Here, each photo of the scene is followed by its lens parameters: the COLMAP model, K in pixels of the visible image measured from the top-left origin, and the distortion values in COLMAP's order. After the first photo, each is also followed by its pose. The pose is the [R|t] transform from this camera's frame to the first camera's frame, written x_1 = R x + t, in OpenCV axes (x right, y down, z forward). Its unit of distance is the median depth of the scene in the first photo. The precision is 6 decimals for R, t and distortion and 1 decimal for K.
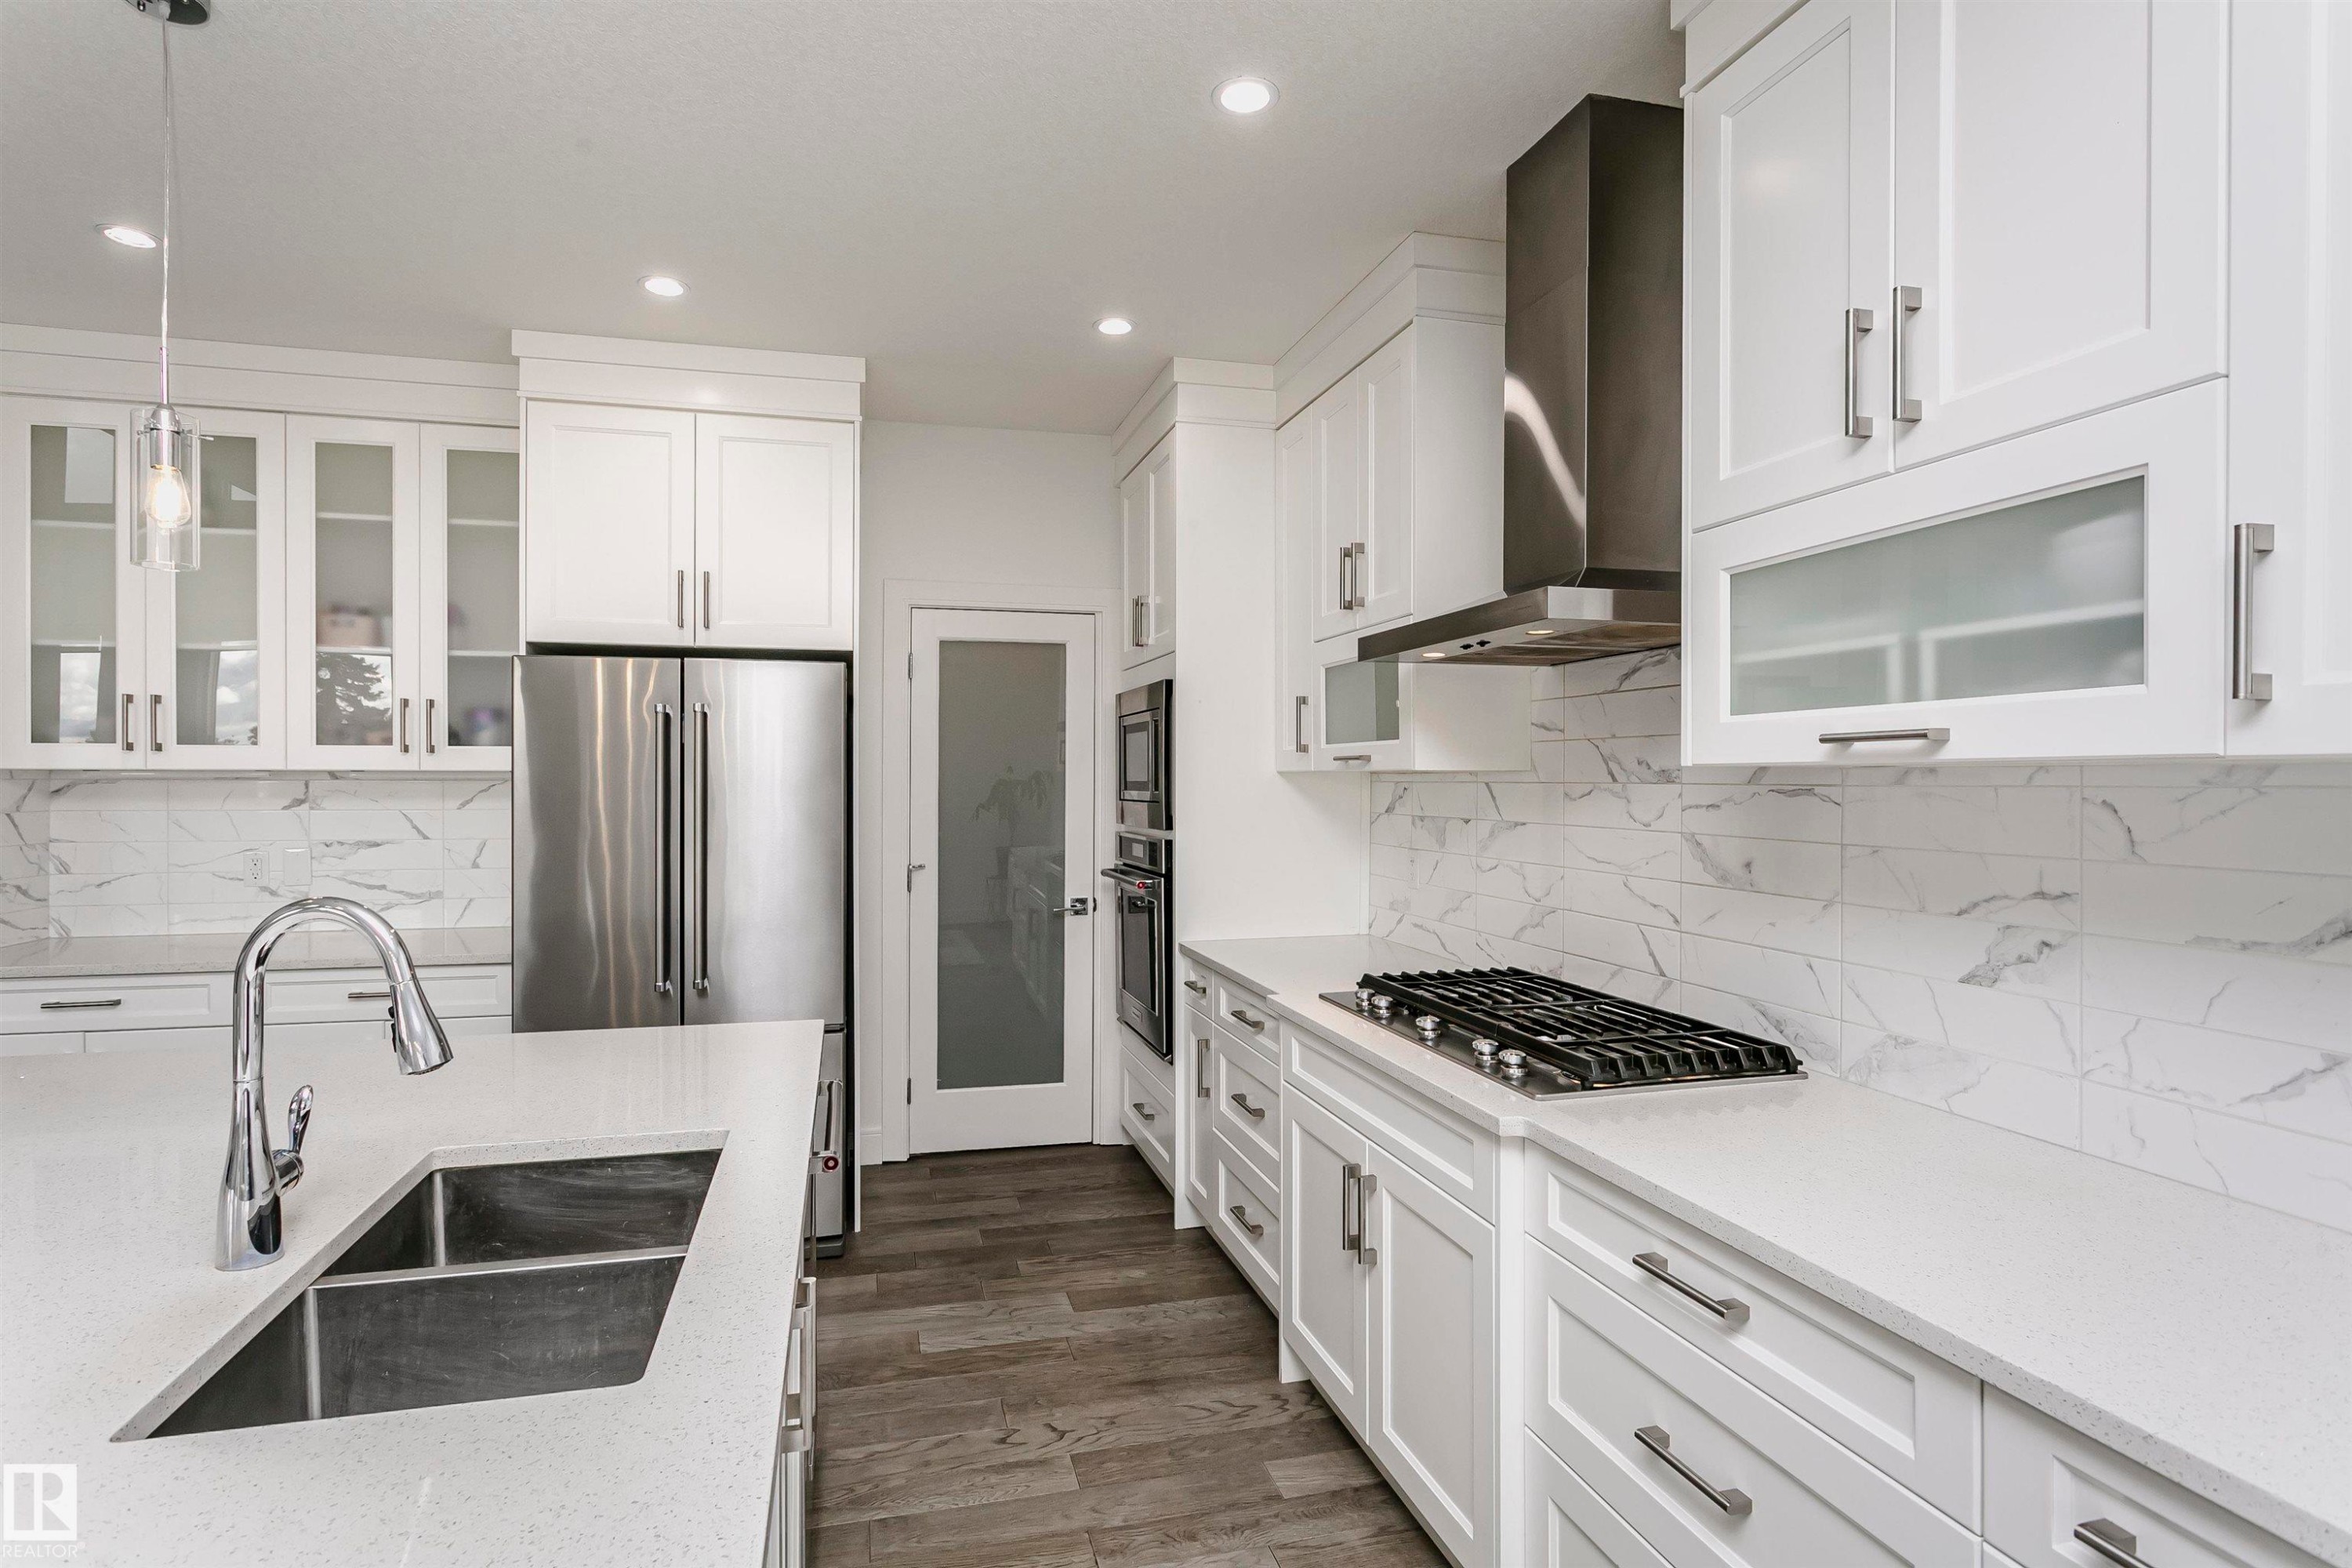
lens RADIAL K [[1166.3, 0, 1148.7], [0, 1166.3, 783.5], [0, 0, 1]] dist [-0.004724, 0.000405]
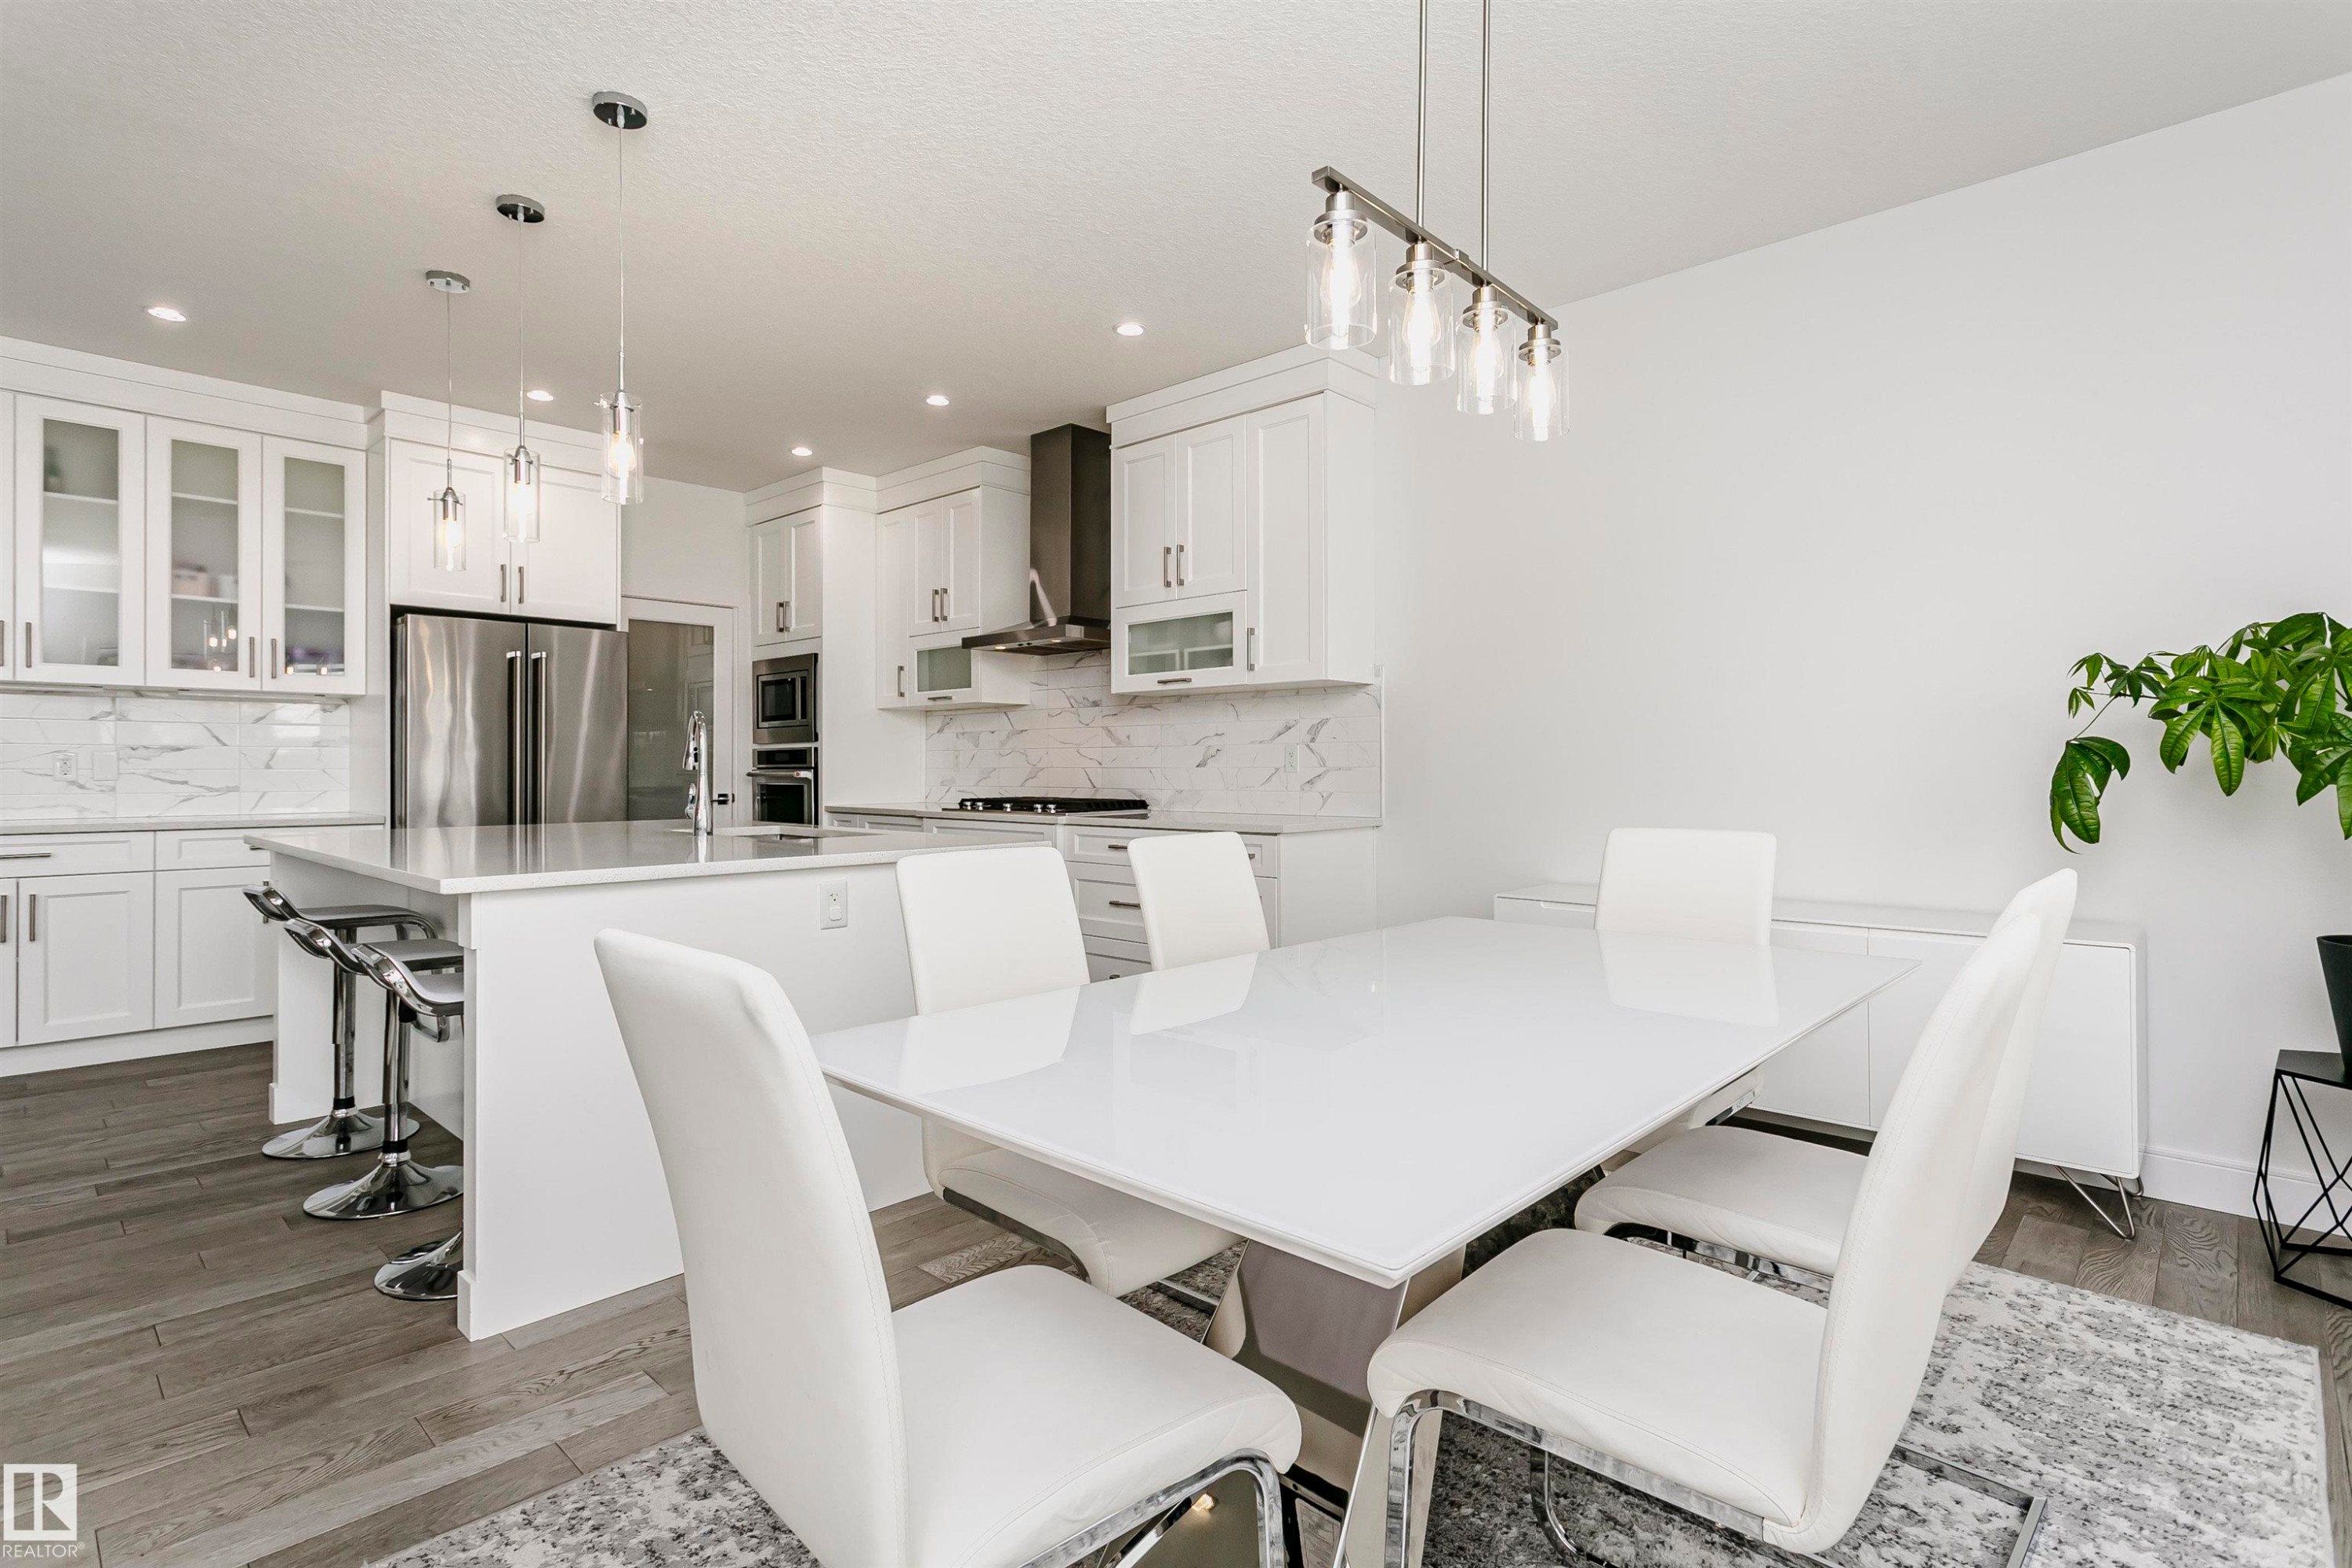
lens RADIAL K [[1120.9, 0, 1170.9], [0, 1120.9, 763.1], [0, 0, 1]] dist [0.003266, 0.001146]
pose [[0.839640, -0.001073, 0.543142, -0.481723], [0.005056, 0.999970, -0.005841, 0.092357], [-0.543120, 0.007650, 0.839620, -0.723261]]
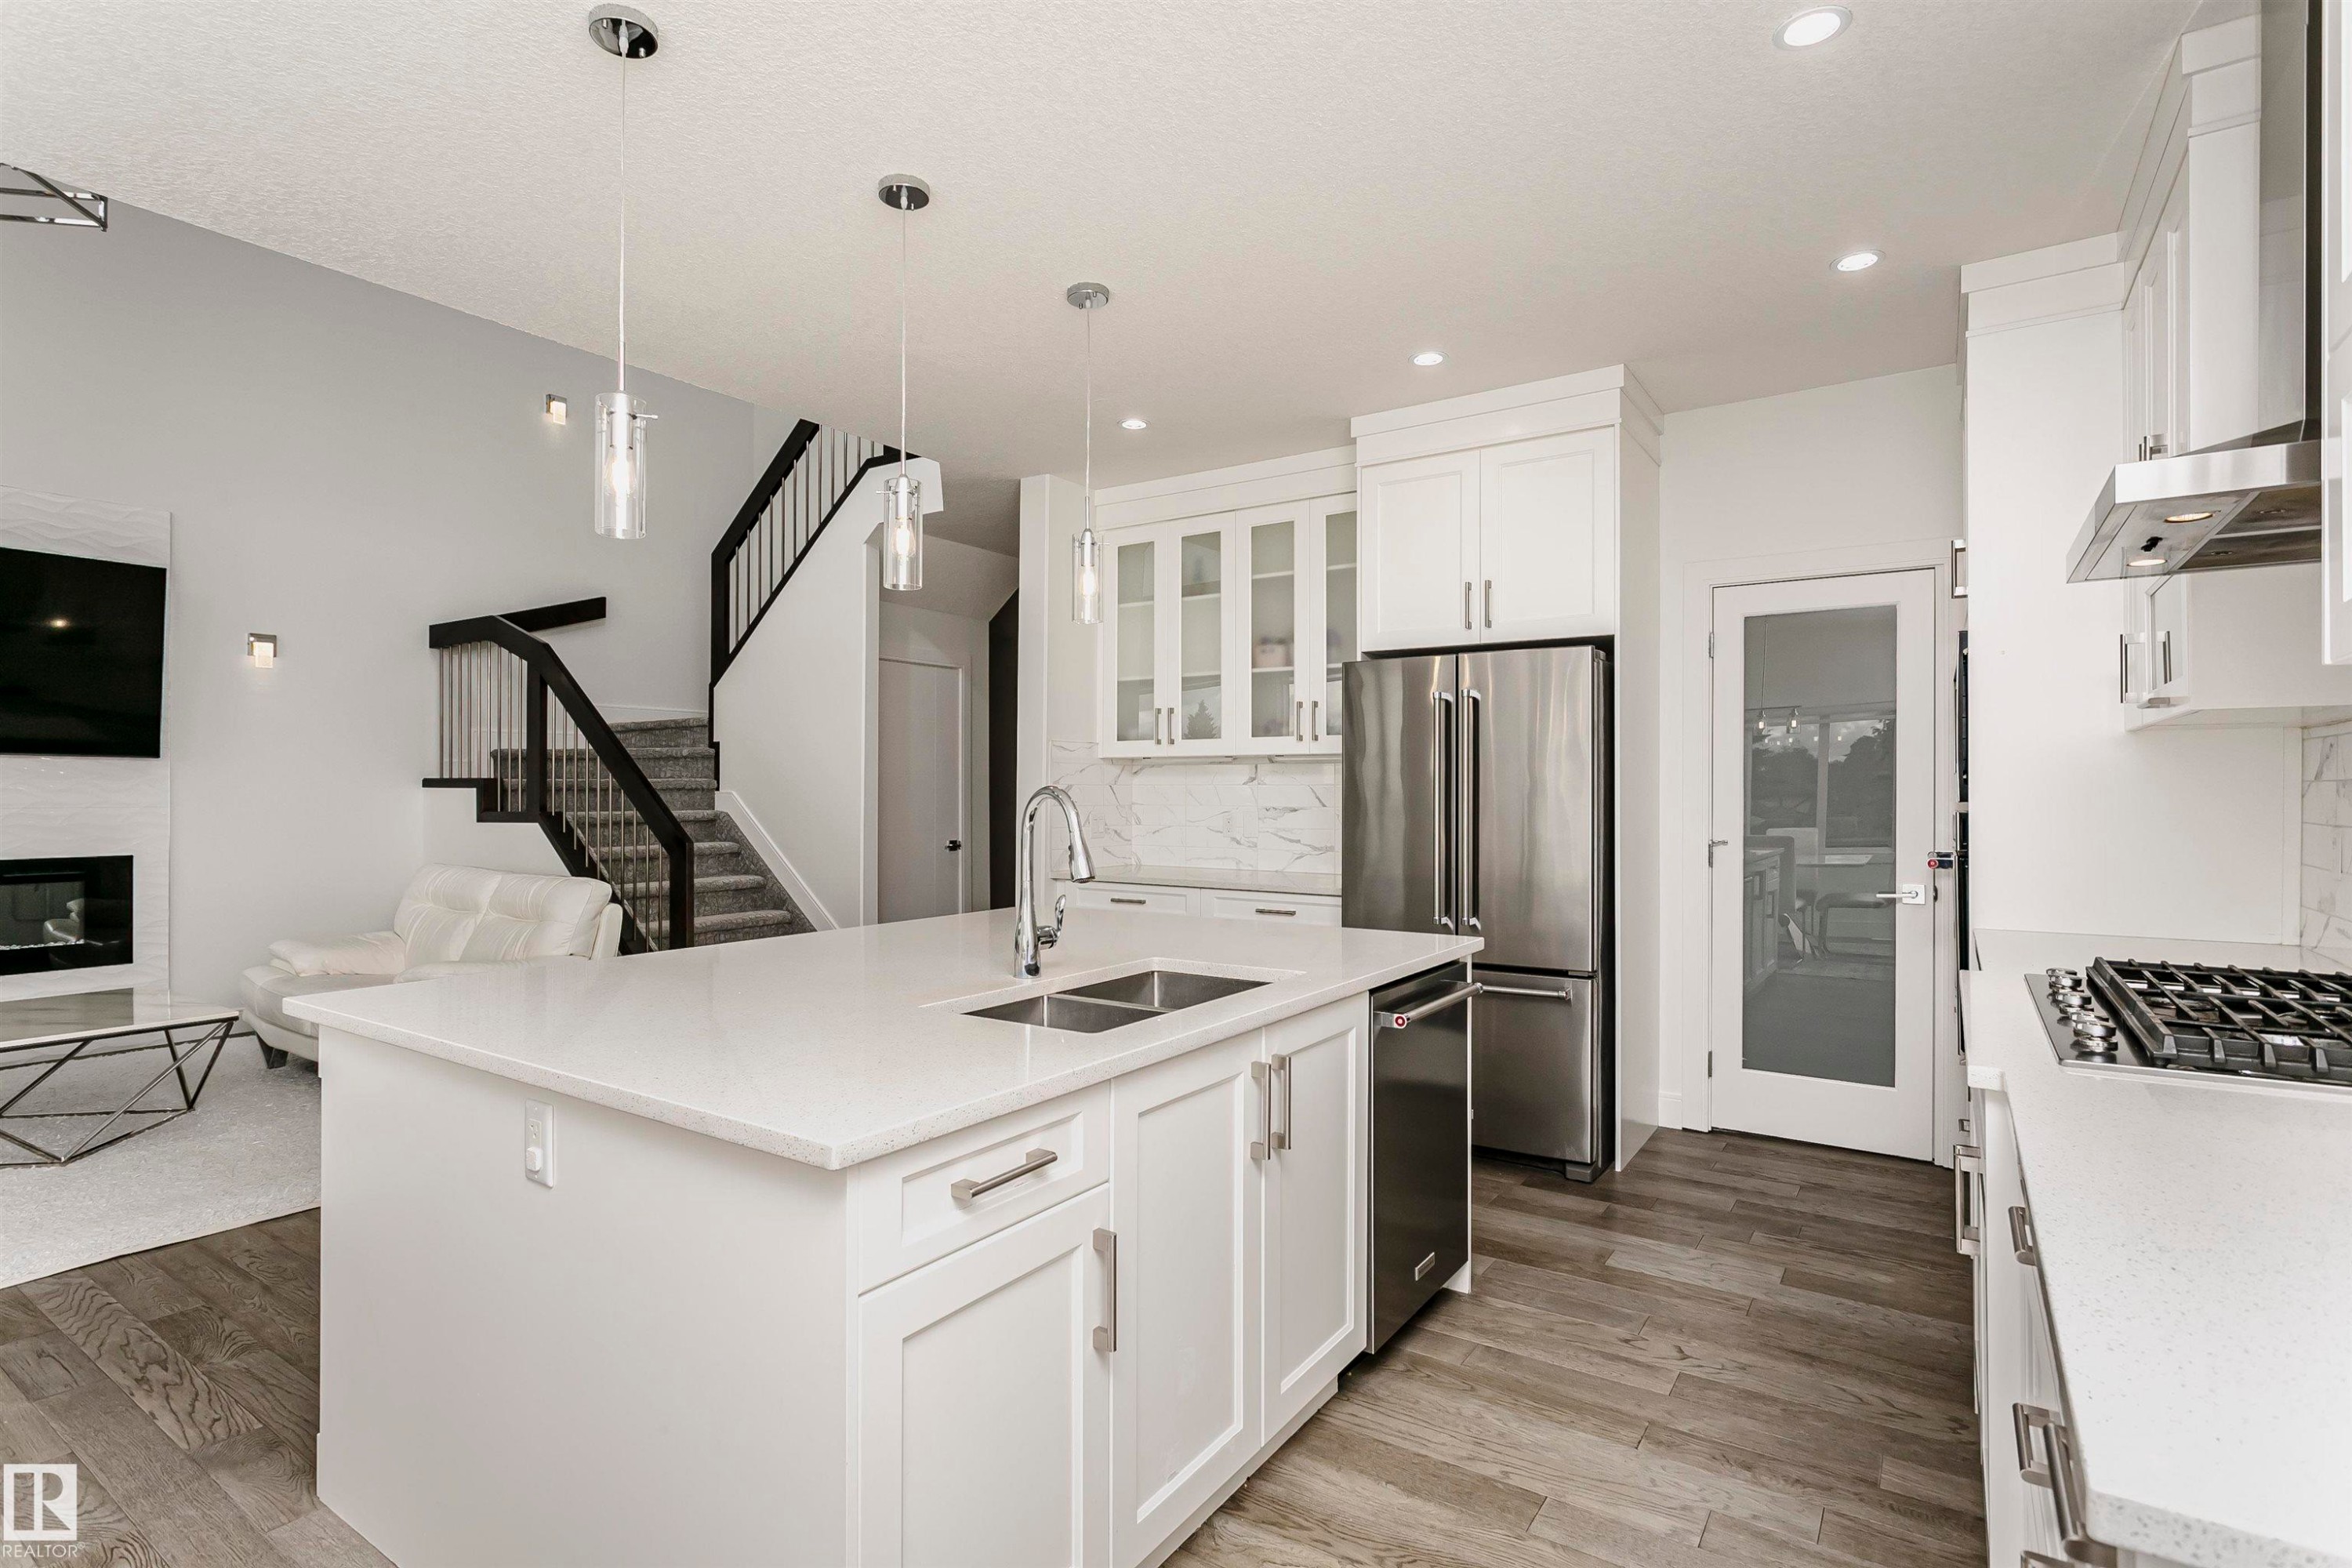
lens RADIAL K [[1166.3, 0, 1148.7], [0, 1166.3, 783.5], [0, 0, 1]] dist [-0.004724, 0.000405]
pose [[0.657968, -0.005397, -0.753026, 0.300296], [-0.003080, 0.999947, -0.009858, 0.040465], [0.753039, 0.008805, 0.657917, -0.043730]]
